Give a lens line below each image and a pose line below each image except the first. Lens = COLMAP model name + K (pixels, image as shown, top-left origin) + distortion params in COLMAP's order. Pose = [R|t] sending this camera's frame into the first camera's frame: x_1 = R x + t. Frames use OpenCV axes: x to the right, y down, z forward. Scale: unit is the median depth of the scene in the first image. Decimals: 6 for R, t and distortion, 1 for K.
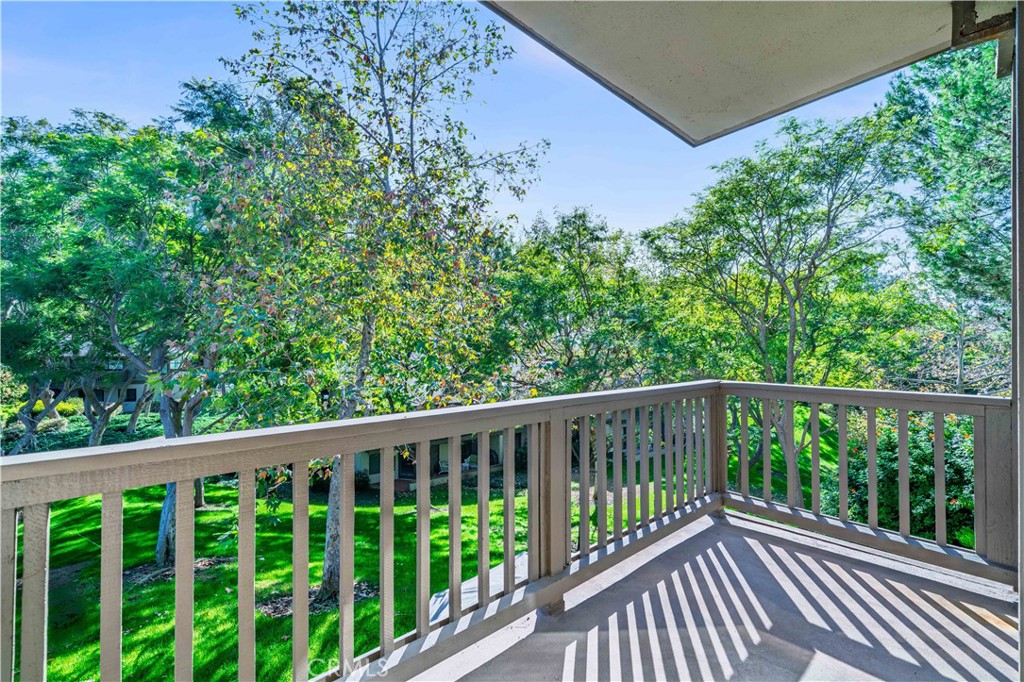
lens RADIAL K [[416.4, 0, 511.6], [0, 416.4, 341.5], [0, 0, 1]] dist [-0.002112, 0.000546]
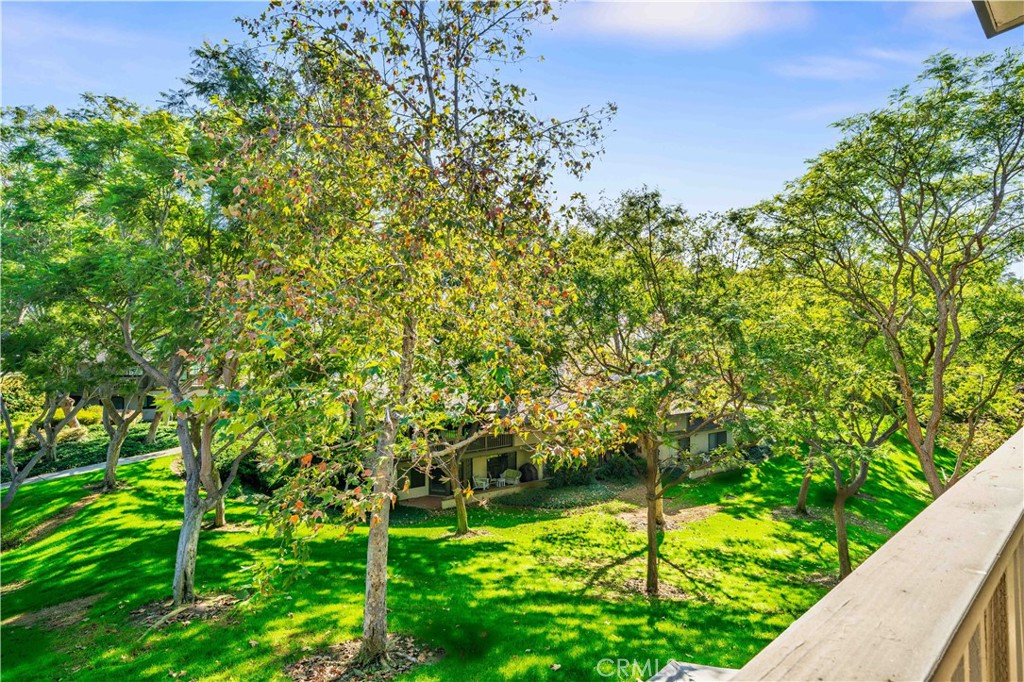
lens RADIAL K [[446.5, 0, 511.9], [0, 446.5, 339.6], [0, 0, 1]] dist [0.002541, -0.000419]
pose [[0.997804, -0.008259, -0.065716, -0.057487], [0.007909, 0.999953, -0.005584, -0.009048], [0.065759, 0.005052, 0.997823, 0.087608]]
